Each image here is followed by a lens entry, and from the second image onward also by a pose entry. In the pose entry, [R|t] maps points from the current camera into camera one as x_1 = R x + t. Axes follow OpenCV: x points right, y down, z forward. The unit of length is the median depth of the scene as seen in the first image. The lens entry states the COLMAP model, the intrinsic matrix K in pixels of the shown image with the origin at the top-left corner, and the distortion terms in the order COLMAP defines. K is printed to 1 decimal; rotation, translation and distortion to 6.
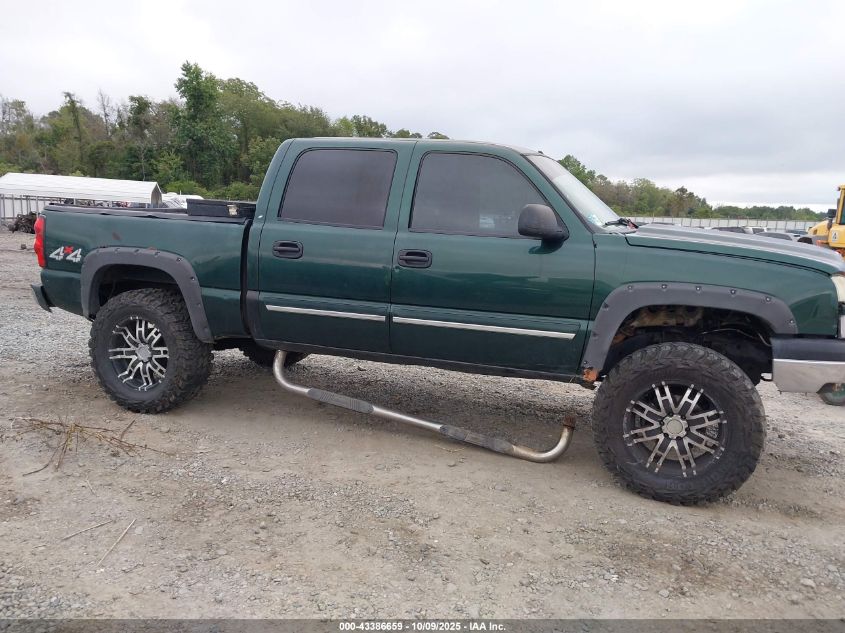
lens RADIAL K [[663.3, 0, 422.5], [0, 663.3, 316.5], [0, 0, 1]] dist [0.002500, 0.003458]
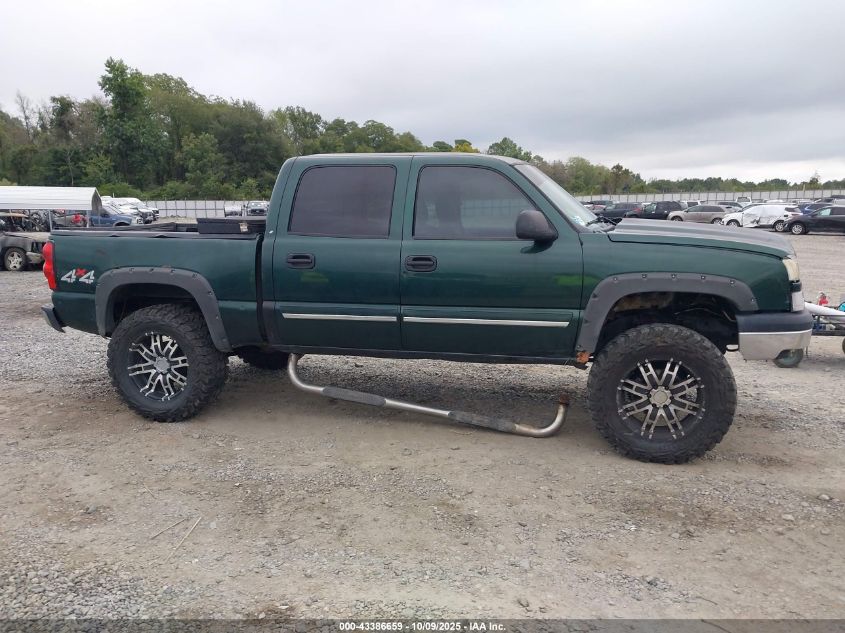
lens RADIAL K [[670.6, 0, 416.1], [0, 670.6, 303.9], [0, 0, 1]] dist [0.004999, 0.004552]
pose [[0.995039, -0.064025, 0.076150, -0.098796], [0.063991, 0.997946, 0.002890, -0.021416], [-0.076179, 0.001998, 0.997092, -0.104294]]
